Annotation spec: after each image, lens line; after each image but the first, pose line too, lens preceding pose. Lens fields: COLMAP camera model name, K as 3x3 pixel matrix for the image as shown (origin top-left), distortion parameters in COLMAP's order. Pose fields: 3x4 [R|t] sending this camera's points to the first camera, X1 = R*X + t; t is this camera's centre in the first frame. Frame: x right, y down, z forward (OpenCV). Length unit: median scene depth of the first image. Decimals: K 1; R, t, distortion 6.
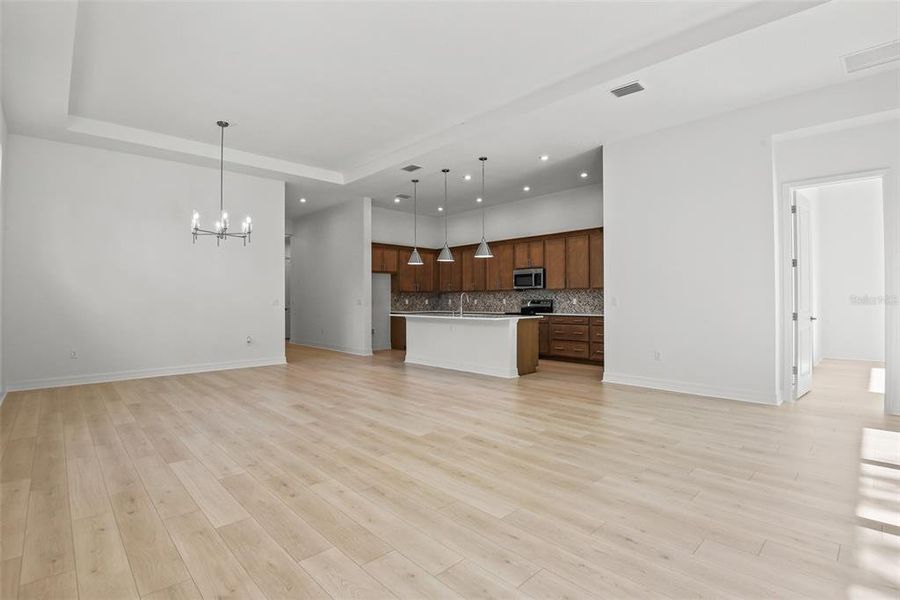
lens RADIAL K [[427.1, 0, 450.9], [0, 427.1, 304.5], [0, 0, 1]] dist [-0.016781, -0.002114]
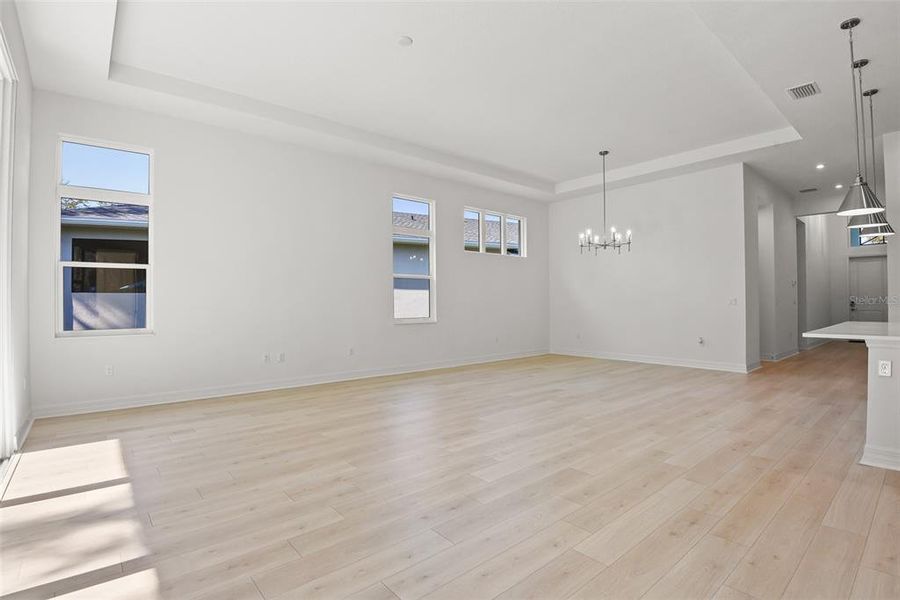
lens RADIAL K [[427.1, 0, 448.4], [0, 427.1, 297.5], [0, 0, 1]] dist [-0.016781, -0.002114]
pose [[-0.052114, -0.006040, -0.998623, 0.935266], [-0.012206, 0.999911, -0.005411, -0.005993], [0.998567, 0.011907, -0.052183, 0.856162]]
